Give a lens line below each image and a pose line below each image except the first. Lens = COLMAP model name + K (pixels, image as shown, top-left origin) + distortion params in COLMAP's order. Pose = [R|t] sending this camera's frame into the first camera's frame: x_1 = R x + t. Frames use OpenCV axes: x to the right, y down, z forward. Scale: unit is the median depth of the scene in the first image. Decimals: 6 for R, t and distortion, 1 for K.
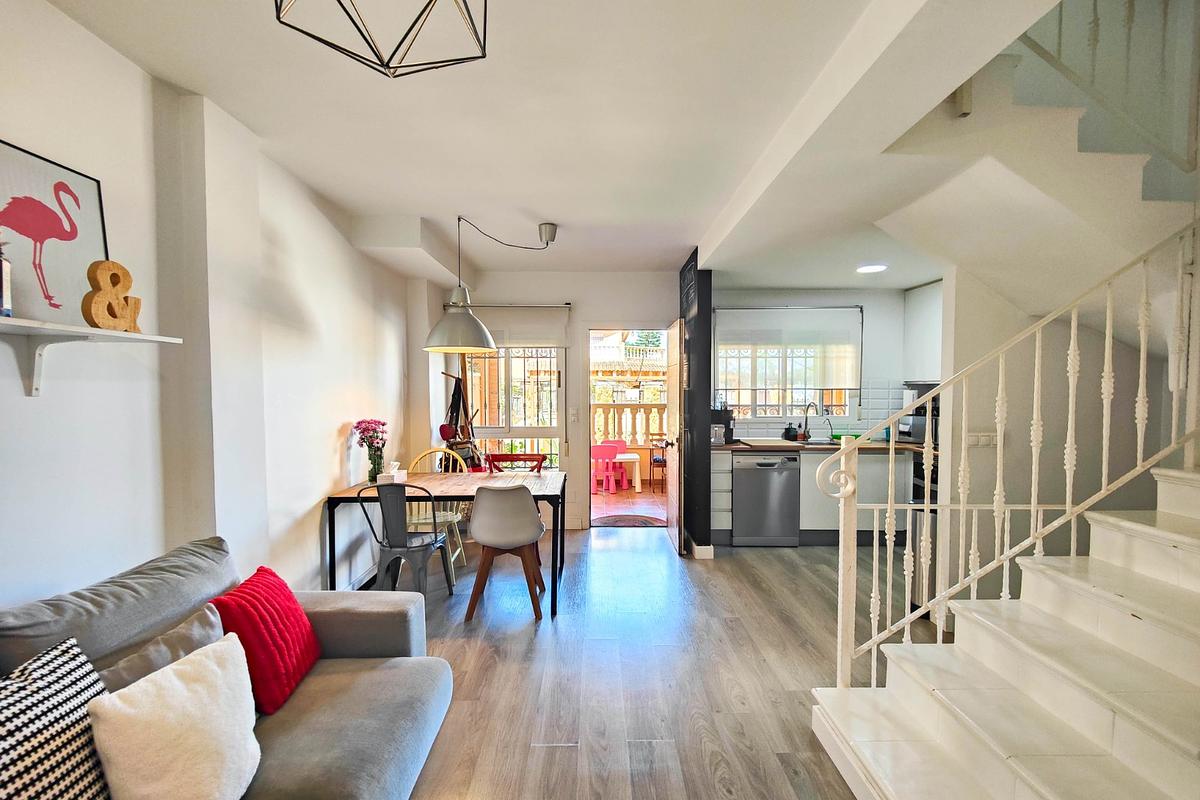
lens RADIAL K [[525.9, 0, 605.2], [0, 525.9, 401.6], [0, 0, 1]] dist [0.013352, -0.008836]
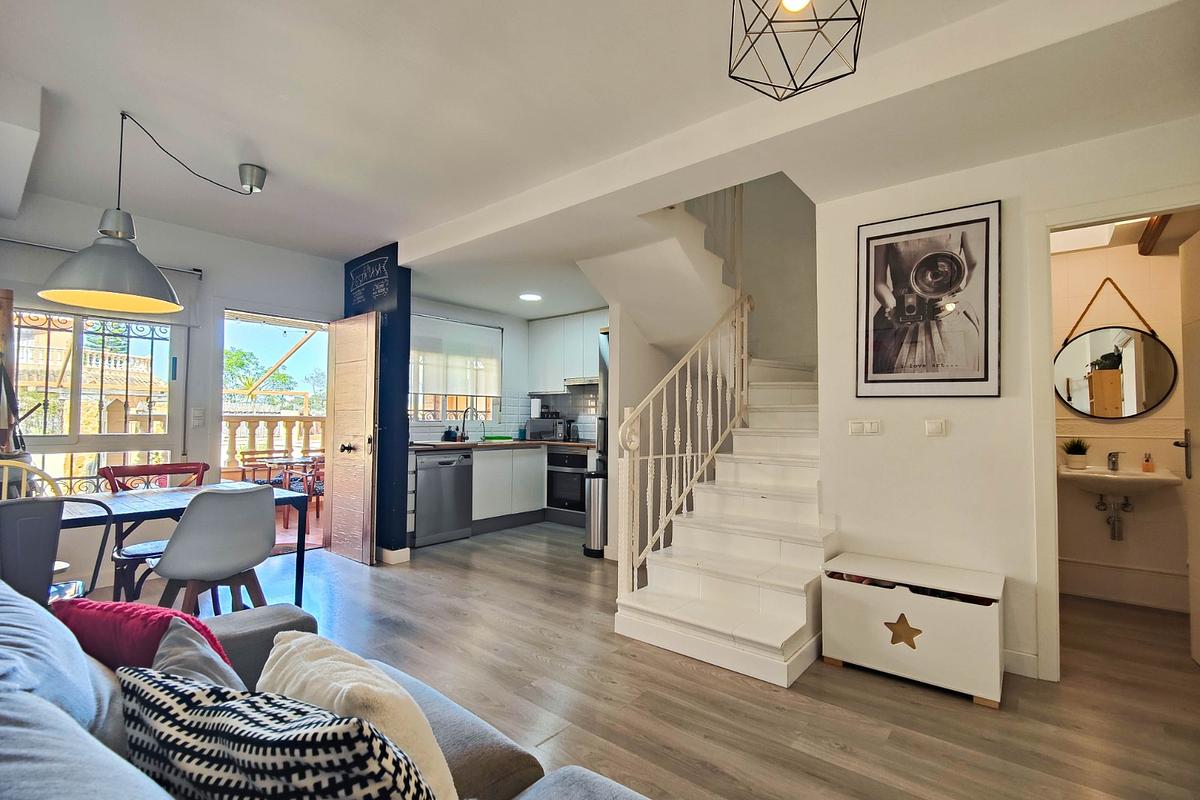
lens RADIAL K [[525.9, 0, 602.5], [0, 525.9, 402.0], [0, 0, 1]] dist [0.013352, -0.008836]
pose [[0.639051, 0.031308, 0.768527, -0.311450], [0.013686, 0.998550, -0.052059, 0.057709], [-0.769042, 0.043786, 0.637696, 0.081304]]
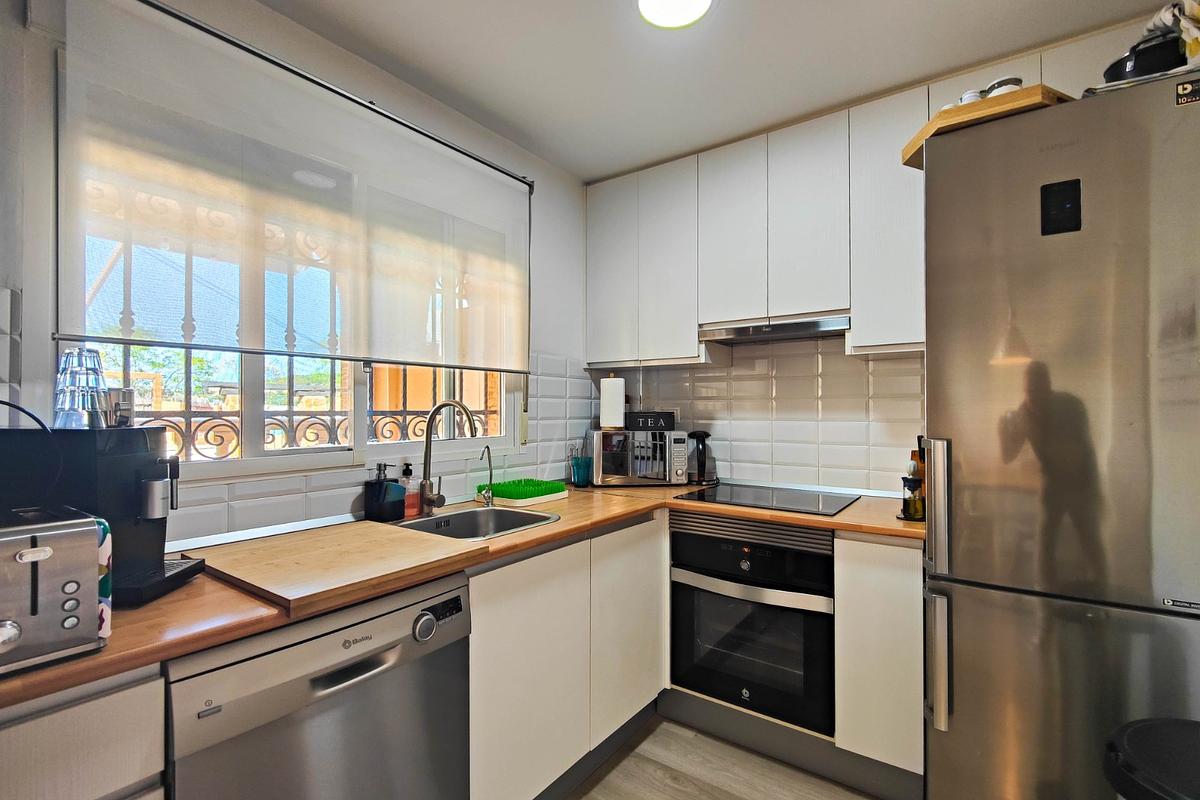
lens RADIAL K [[525.9, 0, 583.6], [0, 525.9, 404.7], [0, 0, 1]] dist [0.013352, -0.008836]
pose [[0.600201, 0.010090, 0.799786, 0.186028], [0.016154, 0.999564, -0.024734, 0.015517], [-0.799686, 0.027765, 0.599776, 0.790521]]
